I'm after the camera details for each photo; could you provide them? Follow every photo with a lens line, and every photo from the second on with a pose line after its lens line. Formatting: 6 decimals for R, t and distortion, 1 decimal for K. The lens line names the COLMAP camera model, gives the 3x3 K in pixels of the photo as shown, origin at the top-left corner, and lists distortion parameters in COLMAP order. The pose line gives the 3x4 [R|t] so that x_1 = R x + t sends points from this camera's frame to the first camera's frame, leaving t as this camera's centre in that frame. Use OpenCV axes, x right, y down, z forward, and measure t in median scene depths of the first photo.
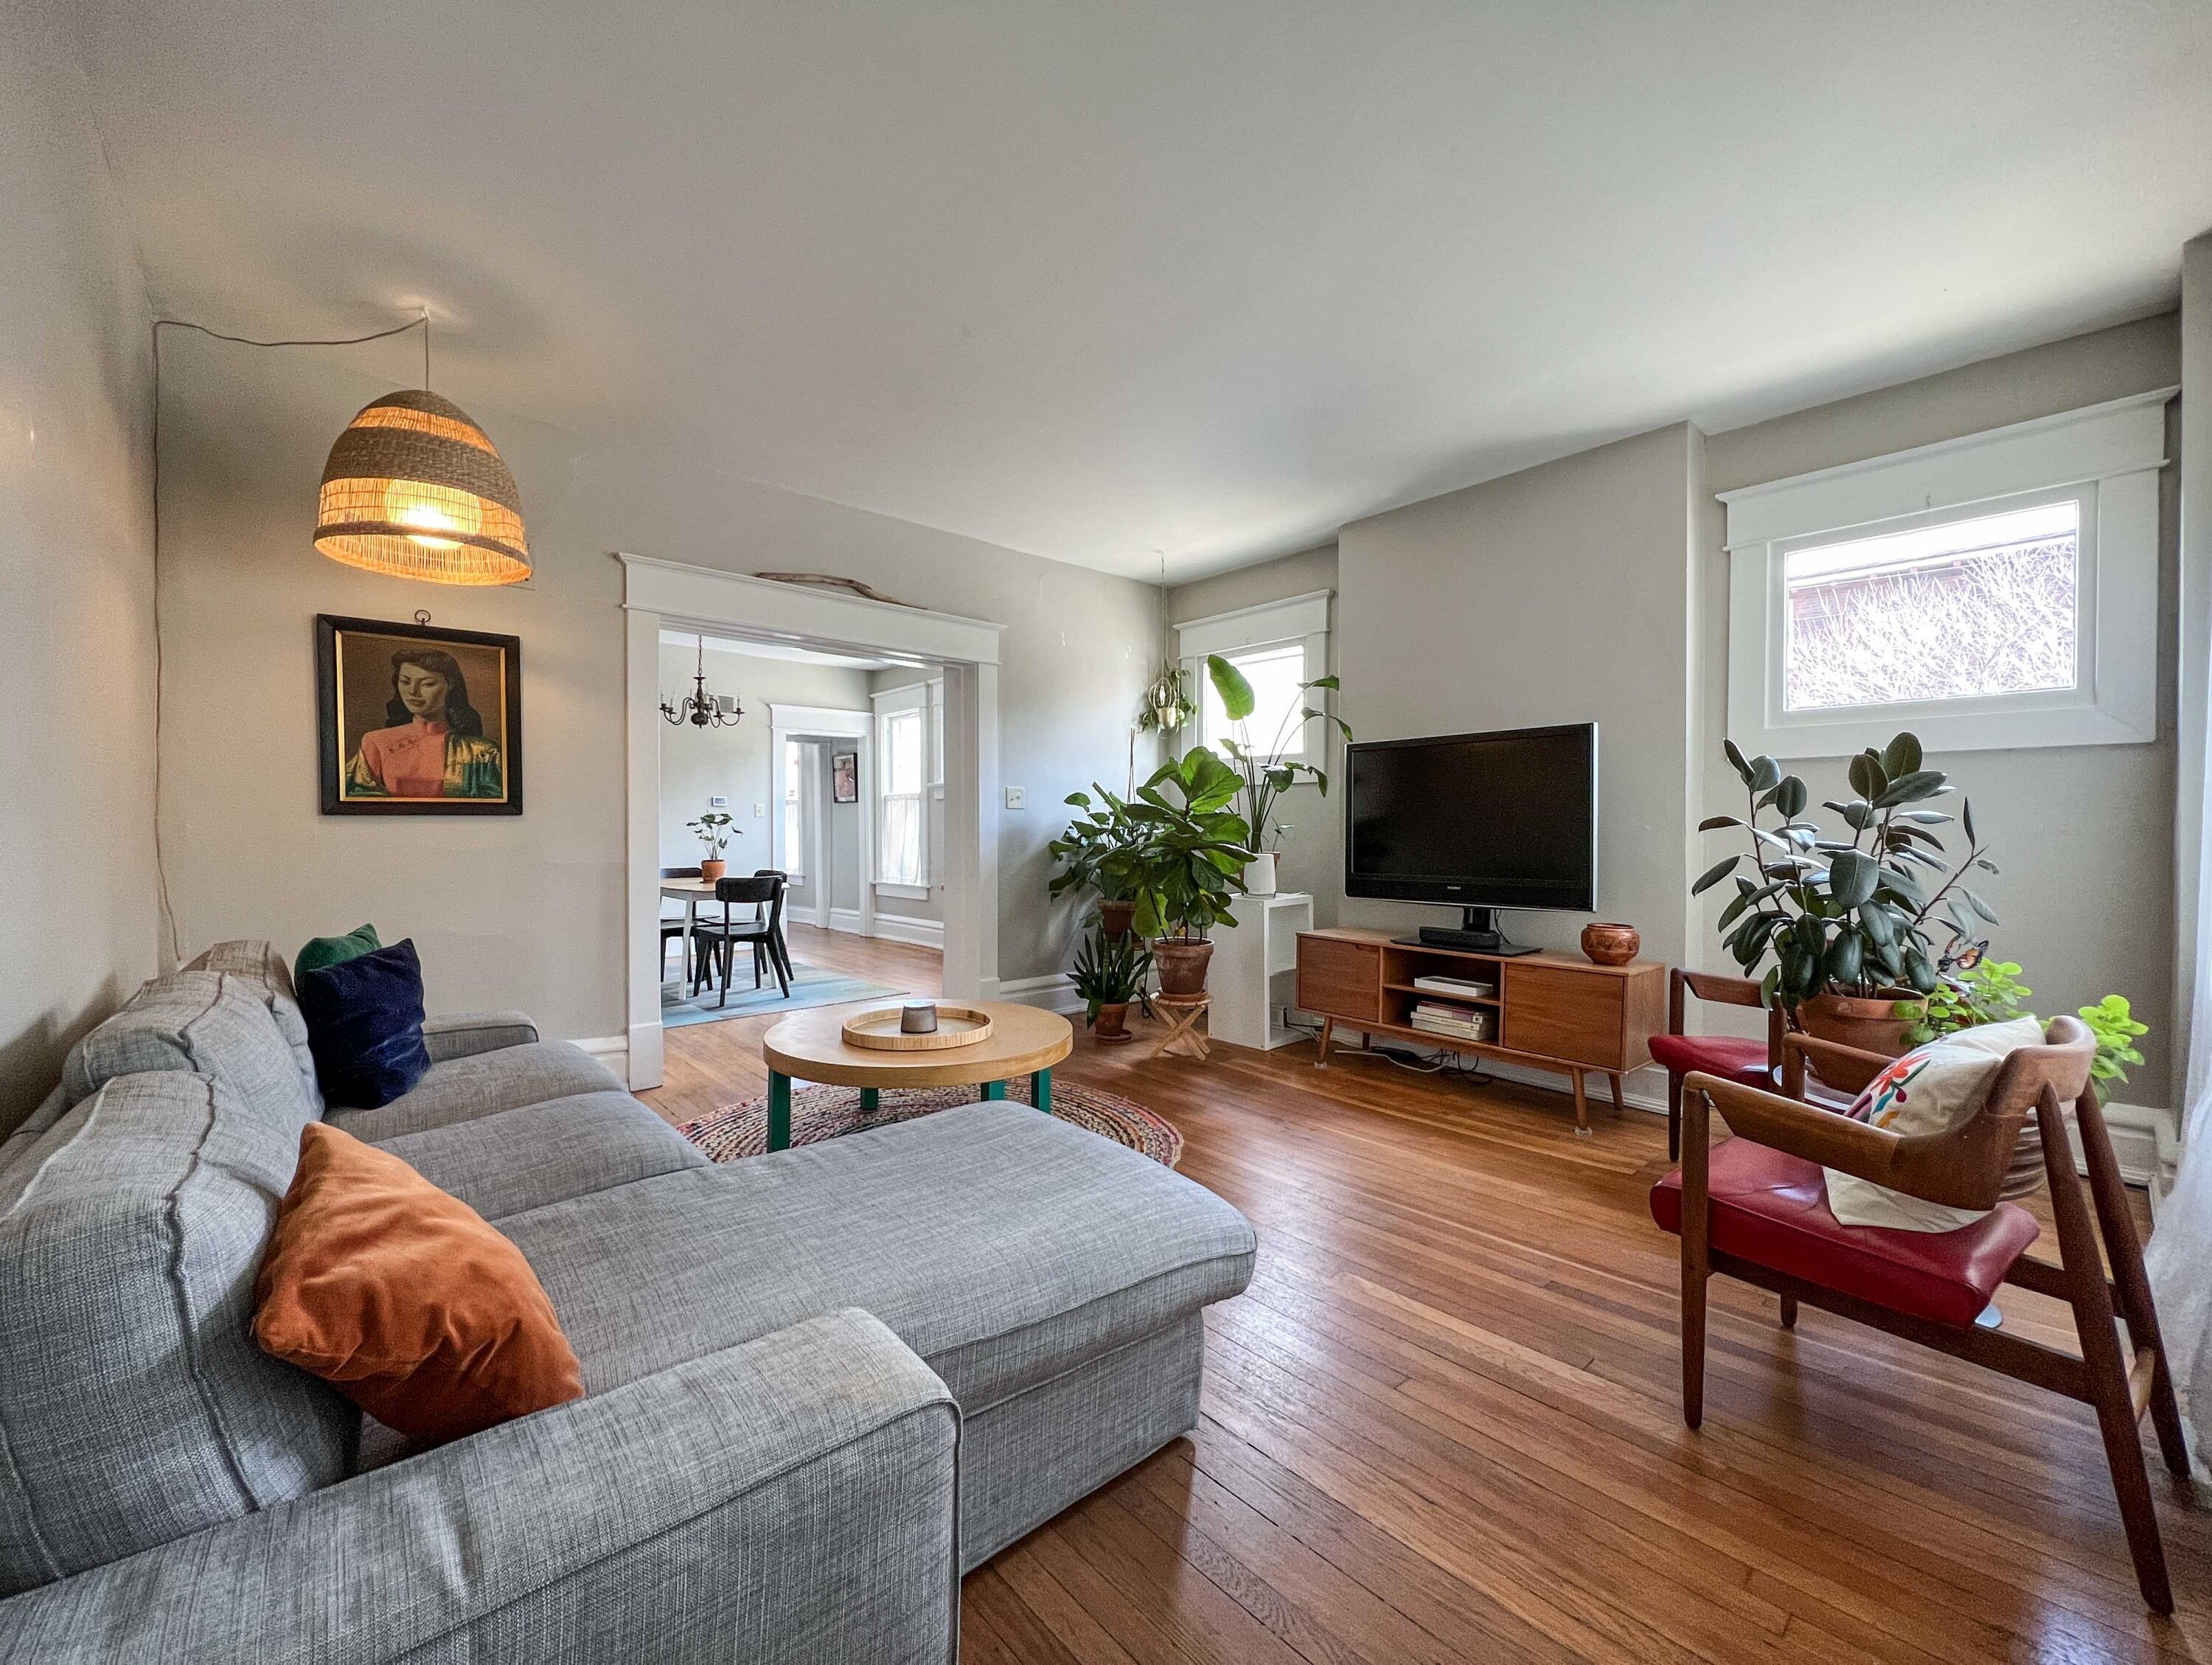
lens RADIAL K [[912.3, 0, 1106.0], [0, 912.3, 832.5], [0, 0, 1]] dist [0.000642, -0.000016]
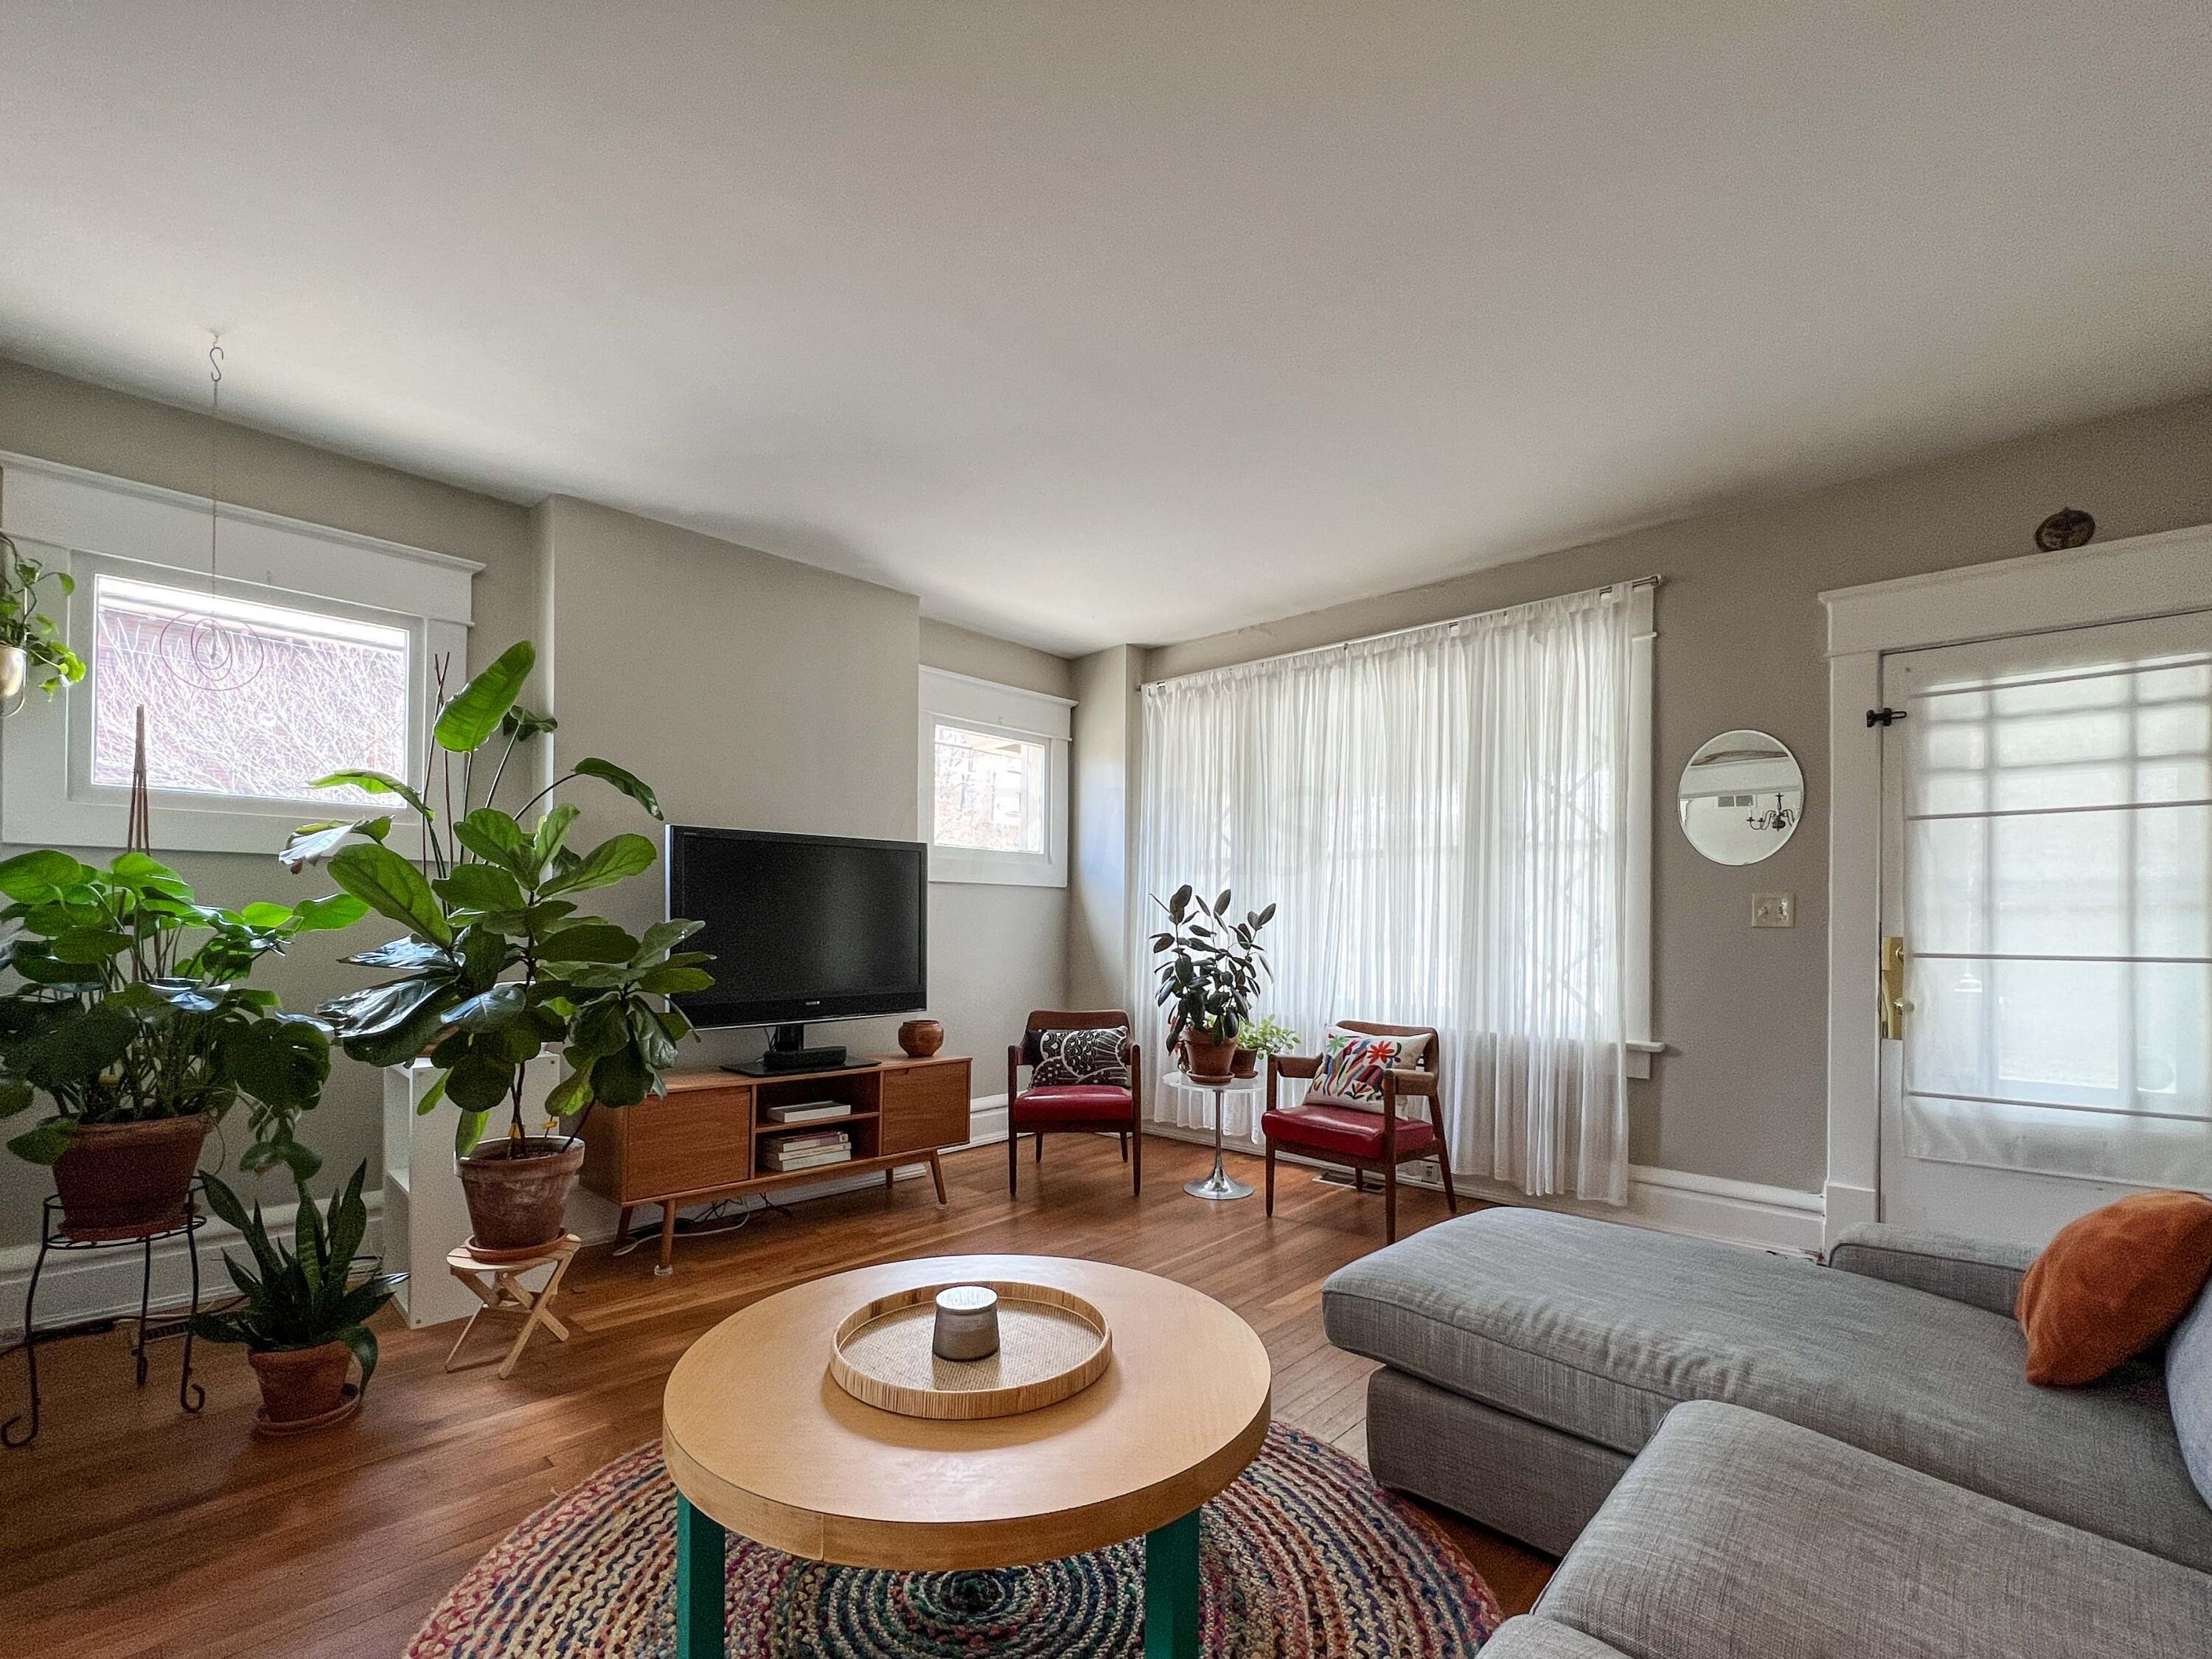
lens RADIAL K [[951.6, 0, 1103.8], [0, 951.6, 922.8], [0, 0, 1]] dist [-0.000655, -0.000020]
pose [[-0.068464, 0.000091, 0.997654, -0.565071], [-0.005825, 0.999983, -0.000491, -0.019902], [-0.997637, -0.005845, -0.068462, 0.751833]]
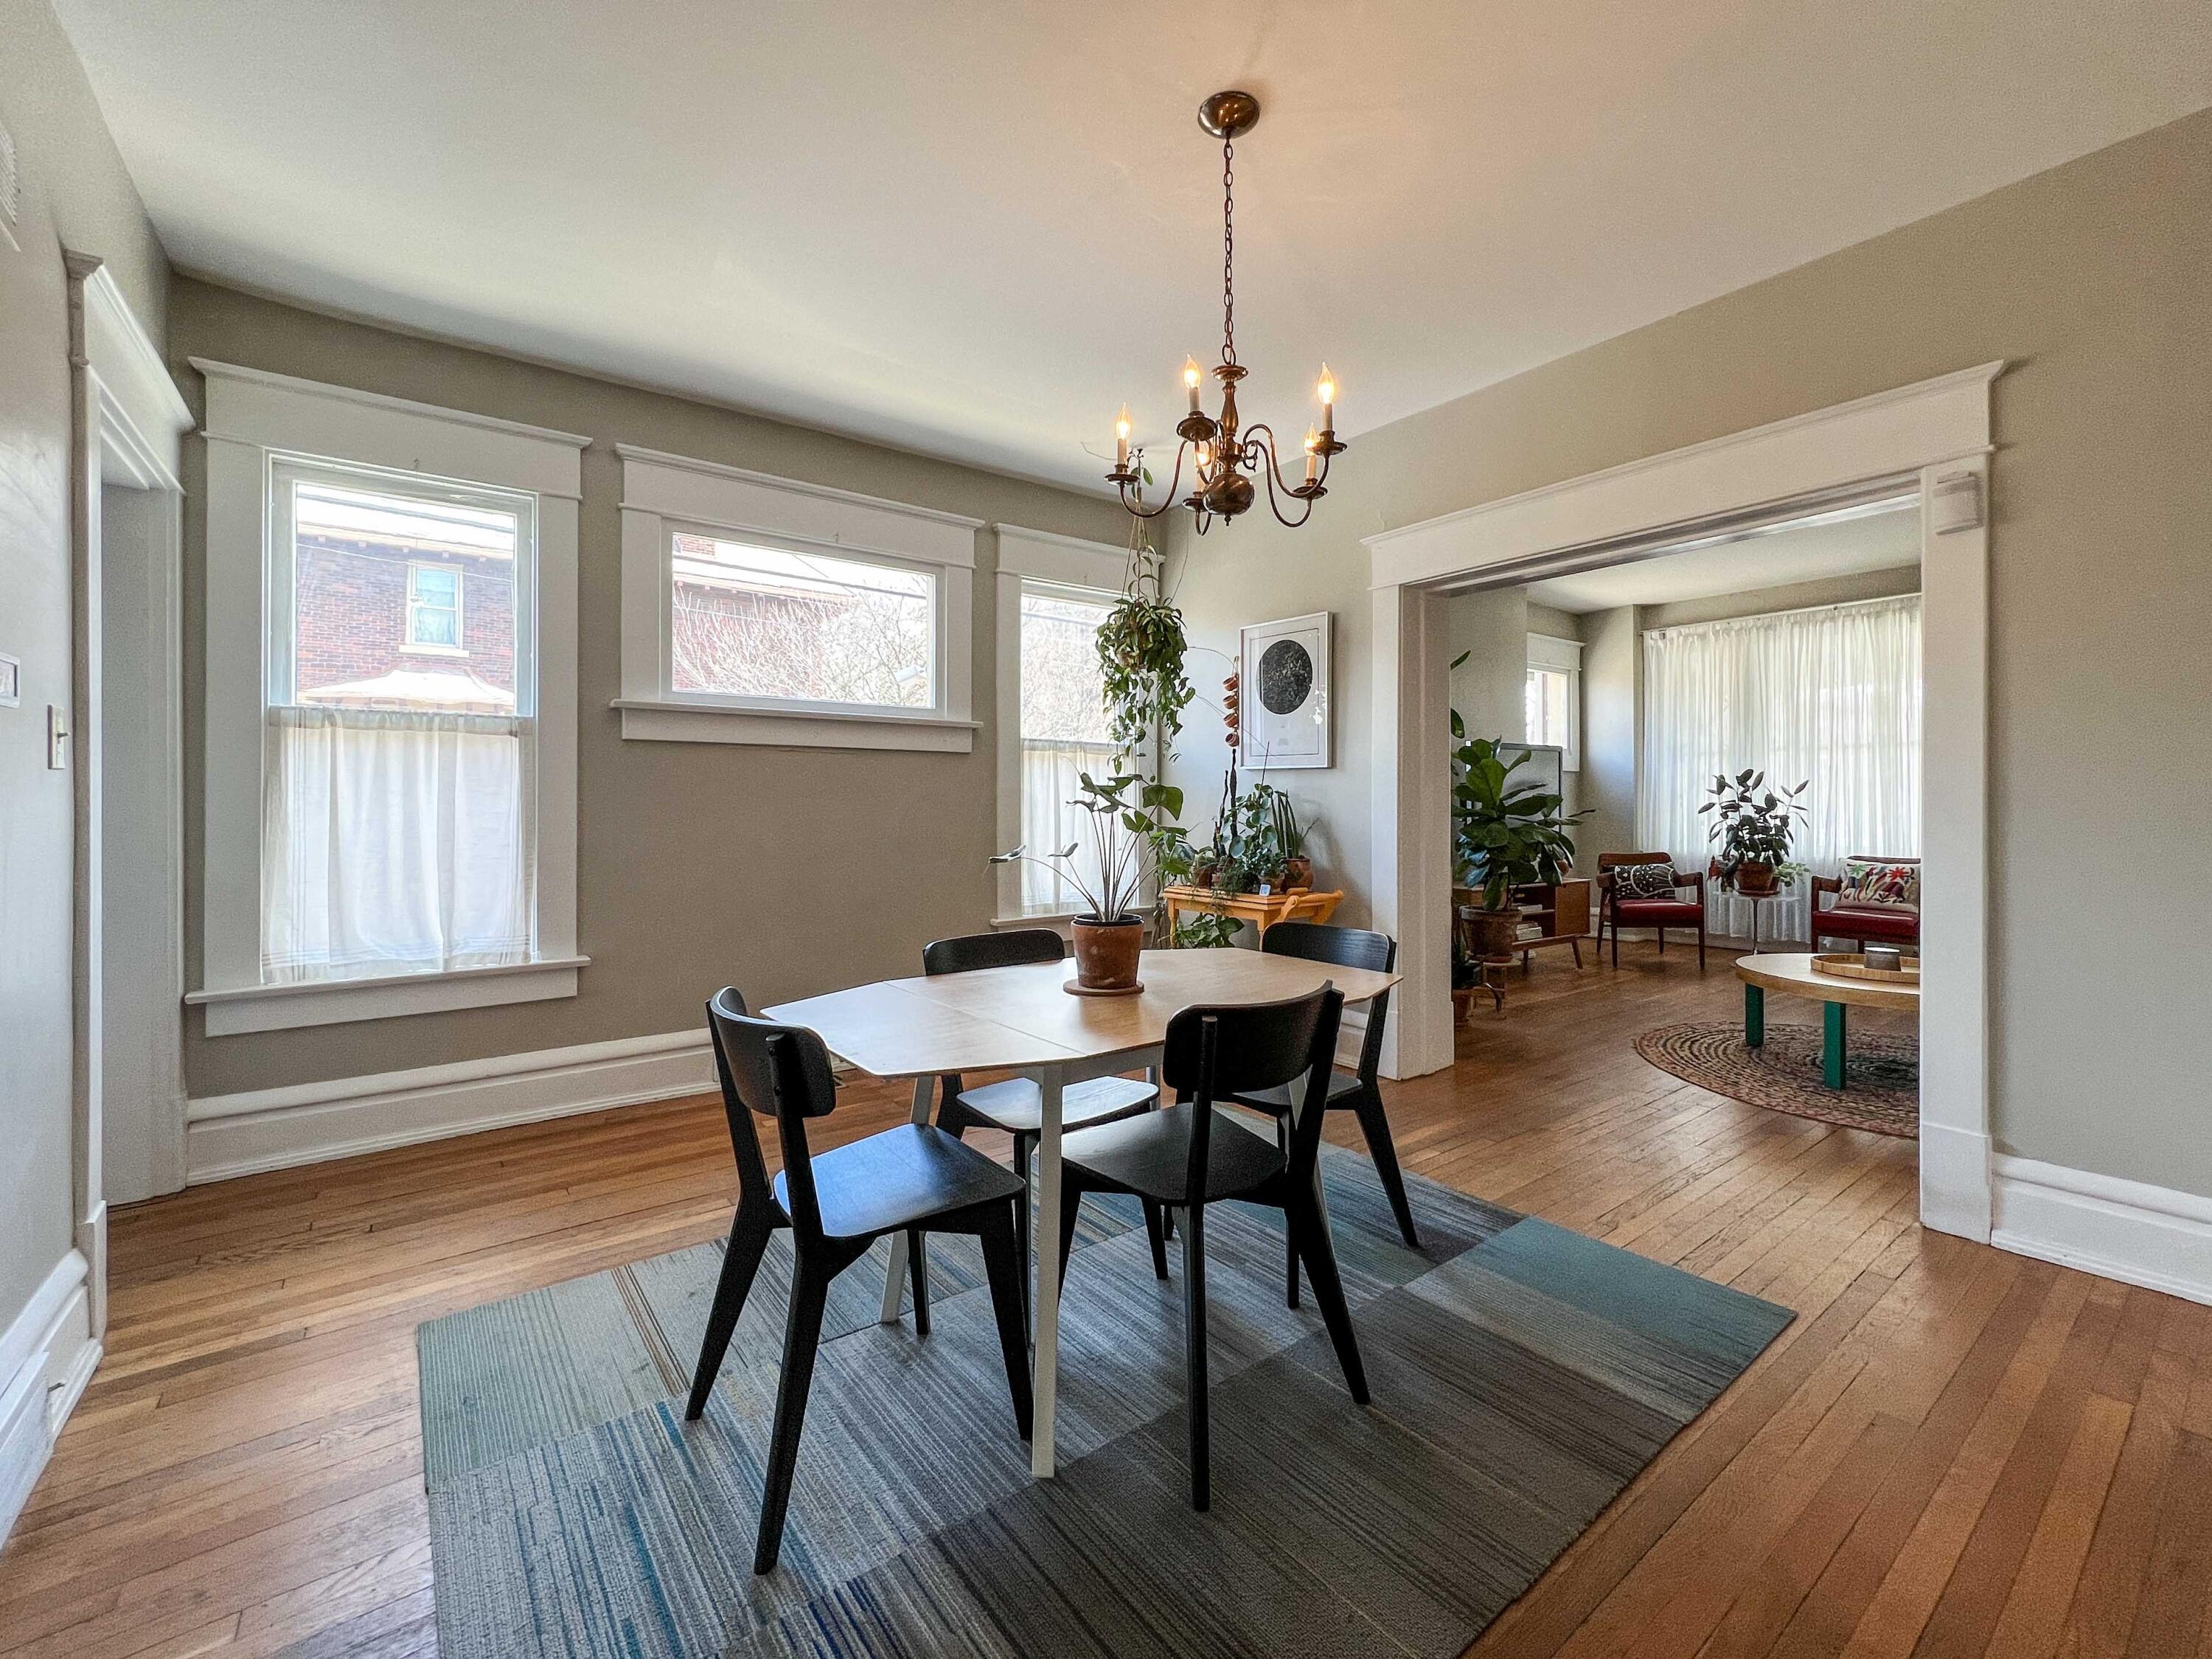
lens RADIAL K [[928.5, 0, 1106.0], [0, 928.5, 829.5], [0, 0, 1]] dist [0.020801, 0.000033]
pose [[0.068530, -0.032307, 0.997126, -1.202764], [0.005403, 0.999473, 0.032011, -0.018684], [-0.997634, 0.003194, 0.068669, 1.544628]]
